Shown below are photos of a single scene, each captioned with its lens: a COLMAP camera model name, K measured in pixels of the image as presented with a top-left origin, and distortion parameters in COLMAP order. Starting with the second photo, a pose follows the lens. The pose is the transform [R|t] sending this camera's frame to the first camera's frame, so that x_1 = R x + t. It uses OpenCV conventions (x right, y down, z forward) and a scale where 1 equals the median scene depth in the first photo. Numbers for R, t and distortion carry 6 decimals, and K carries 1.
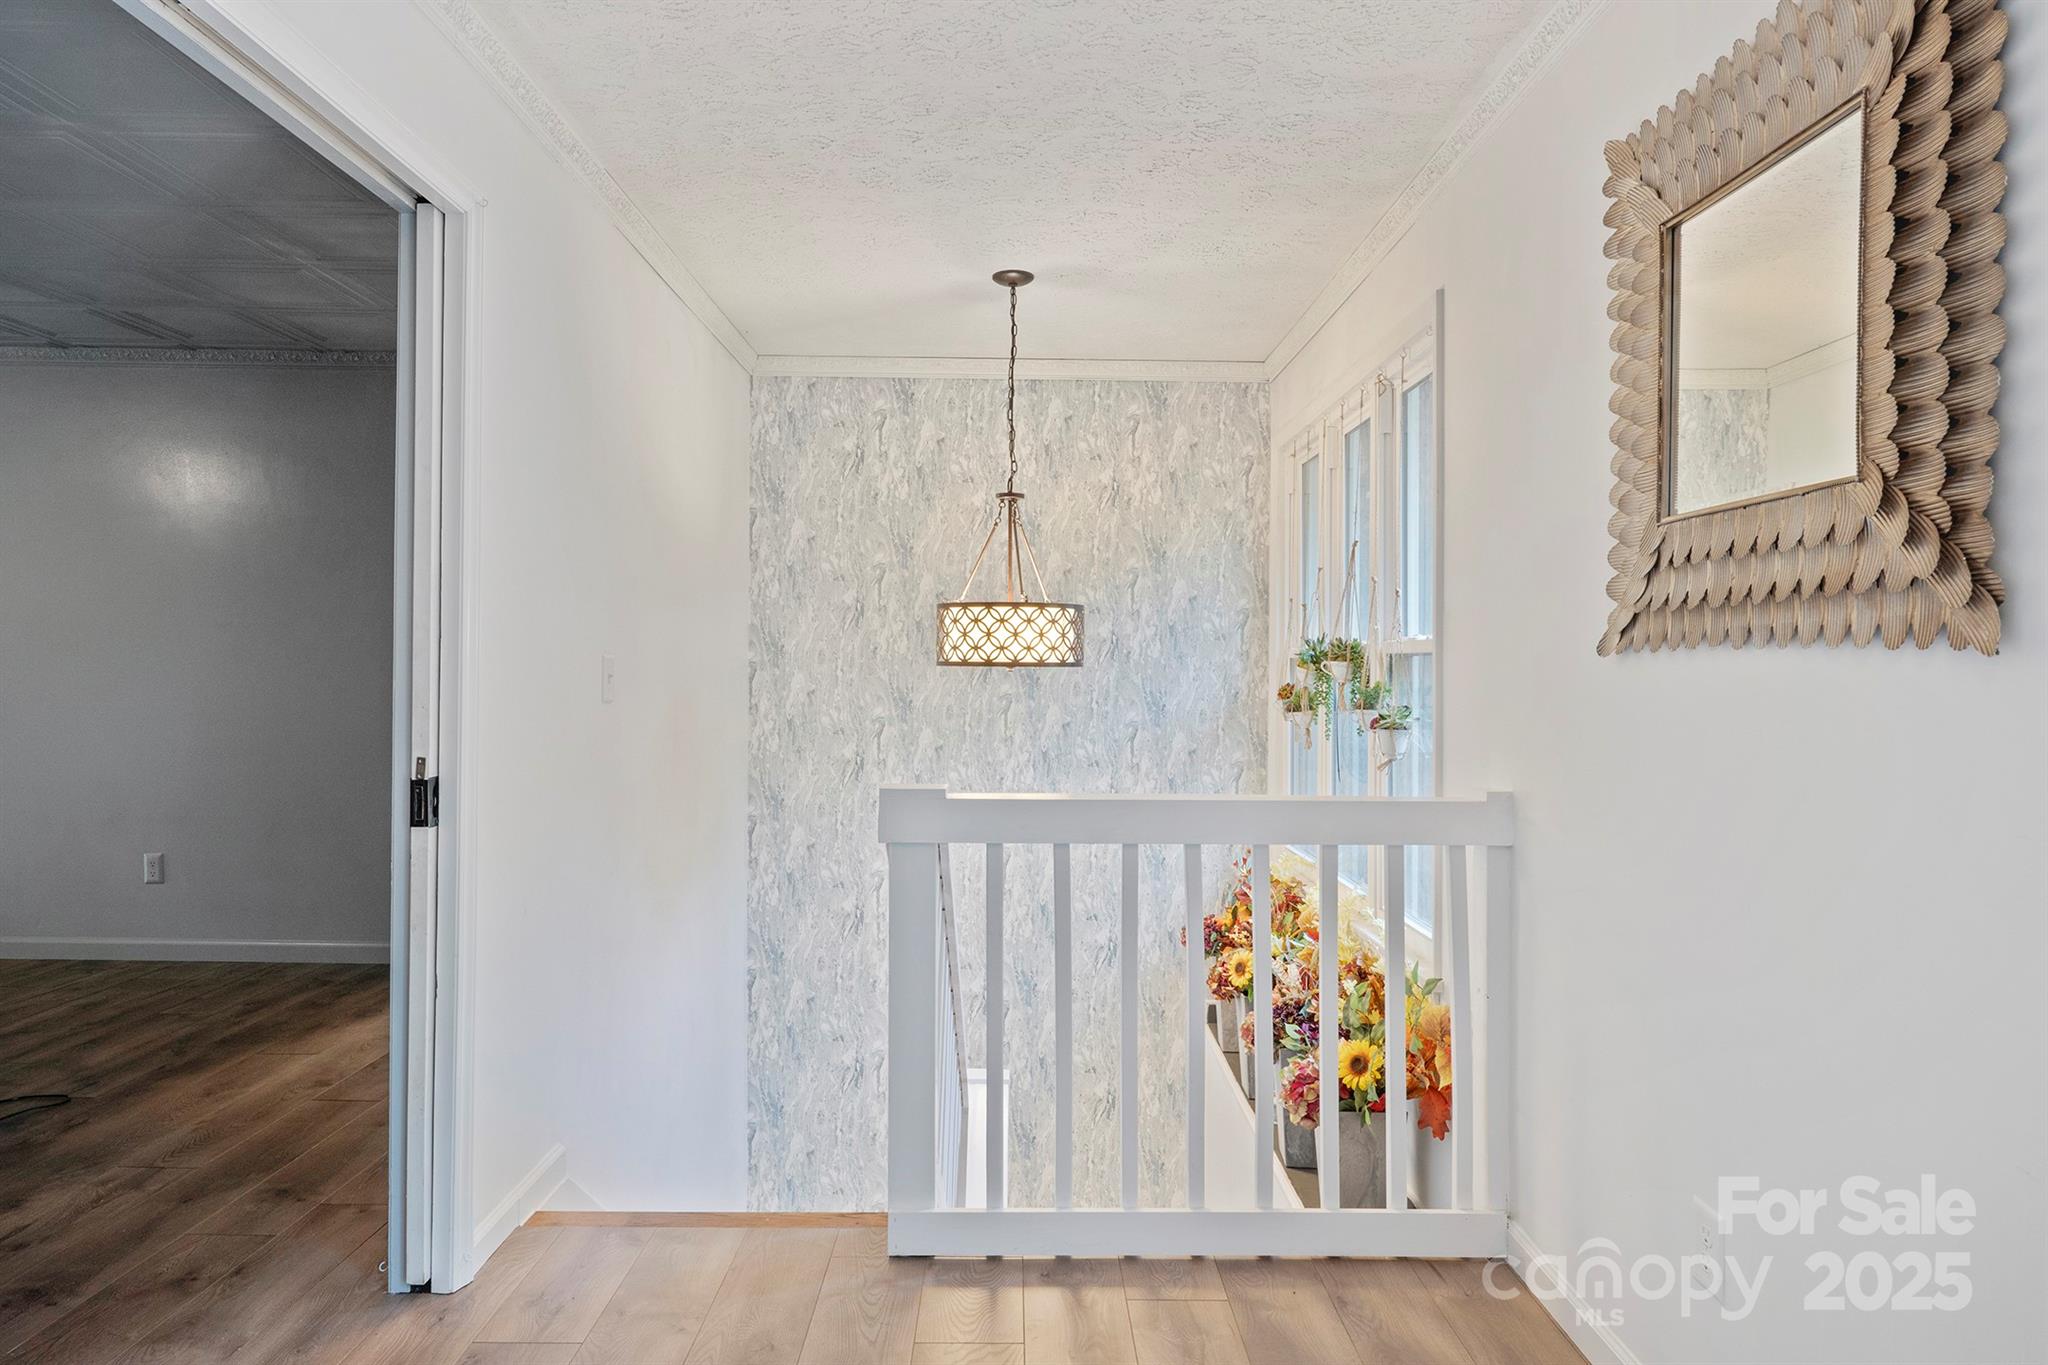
lens RADIAL K [[1358.8, 0, 1024.0], [0, 1358.8, 682.5], [0, 0, 1]] dist [-0.000125, -0.000055]
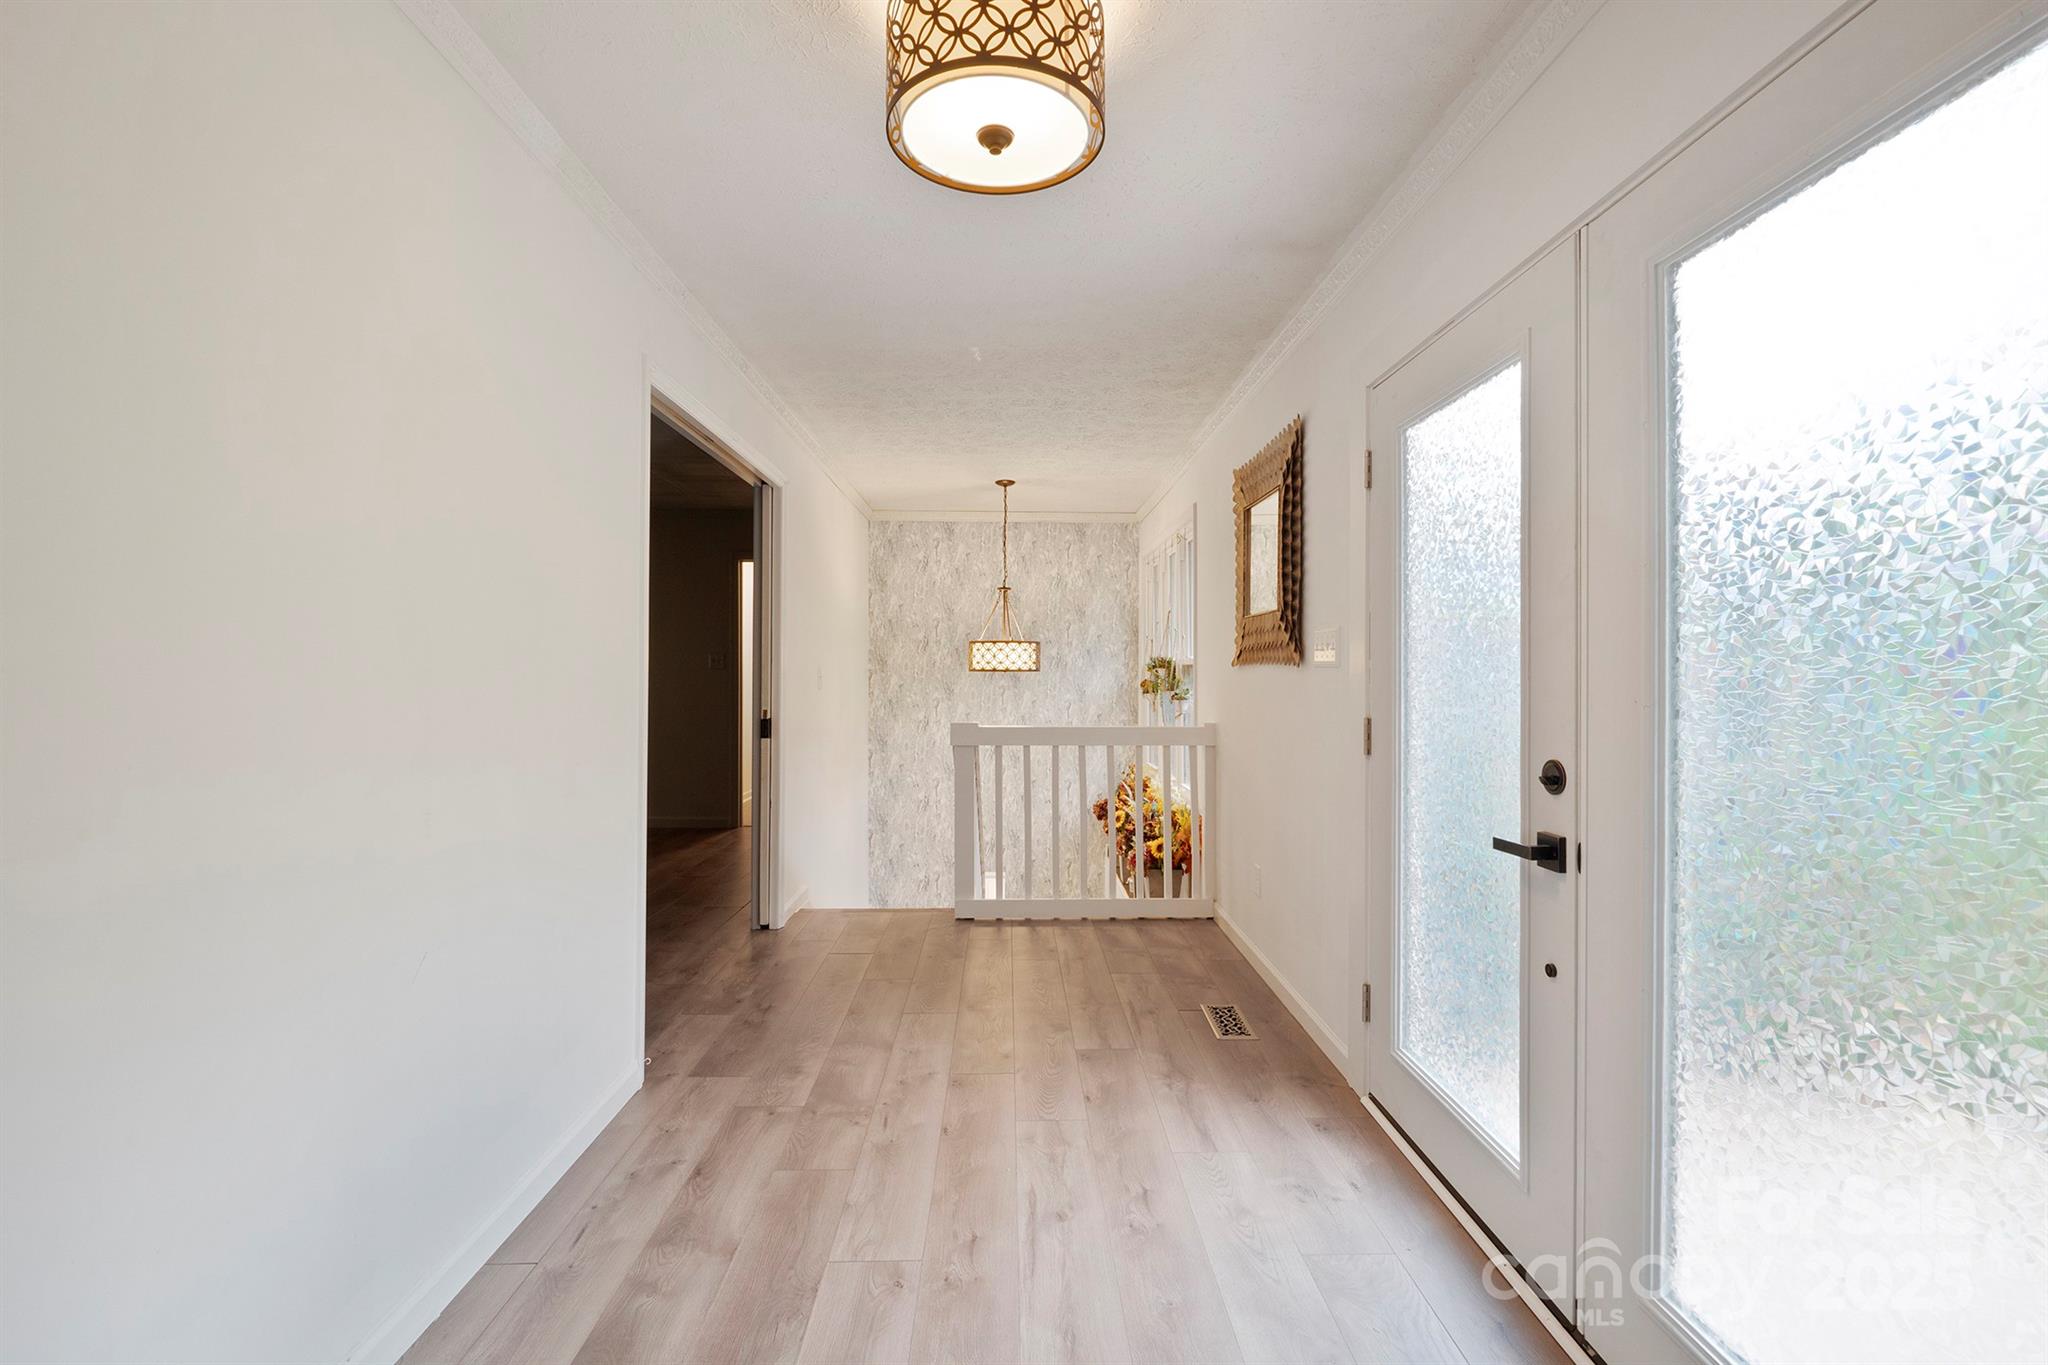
lens RADIAL K [[892.1, 0, 1024.0], [0, 892.1, 682.5], [0, 0, 1]] dist [-0.000231, 0.000014]
pose [[0.999922, -0.005300, 0.011278, 0.004012], [0.005285, 0.999985, 0.001379, 0.003465], [-0.011286, -0.001319, 0.999935, -0.381138]]
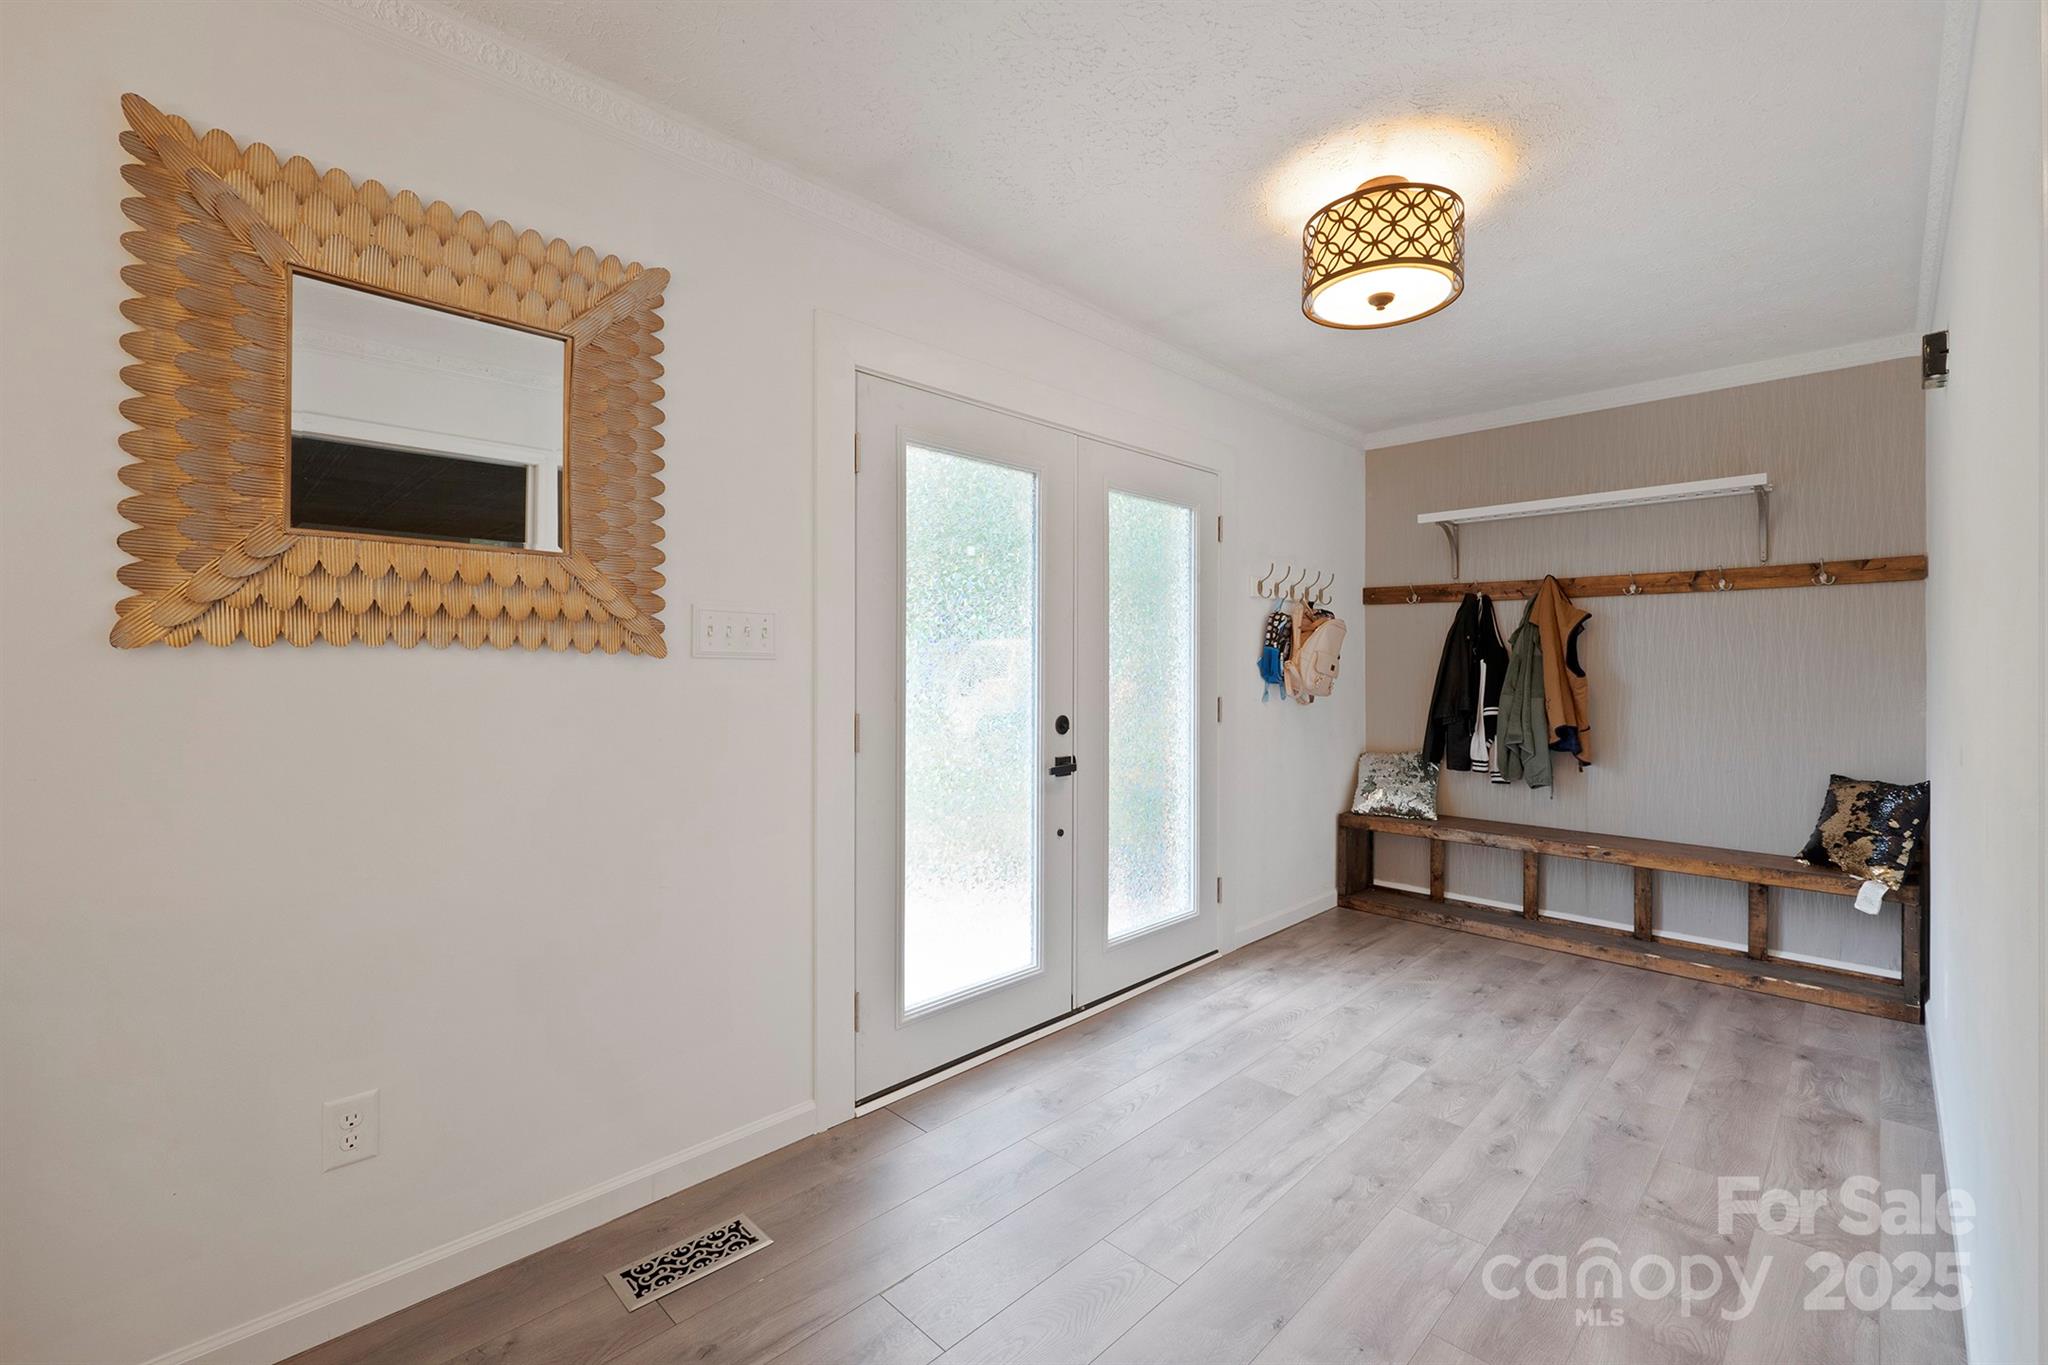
lens RADIAL K [[880.9, 0, 1018.0], [0, 880.9, 661.2], [0, 0, 1]] dist [-0.001020, 0.000027]
pose [[-0.708353, -0.009220, 0.705798, -0.232147], [-0.004457, 0.999953, 0.008589, -0.009963], [-0.705845, 0.002938, -0.708361, 0.540189]]
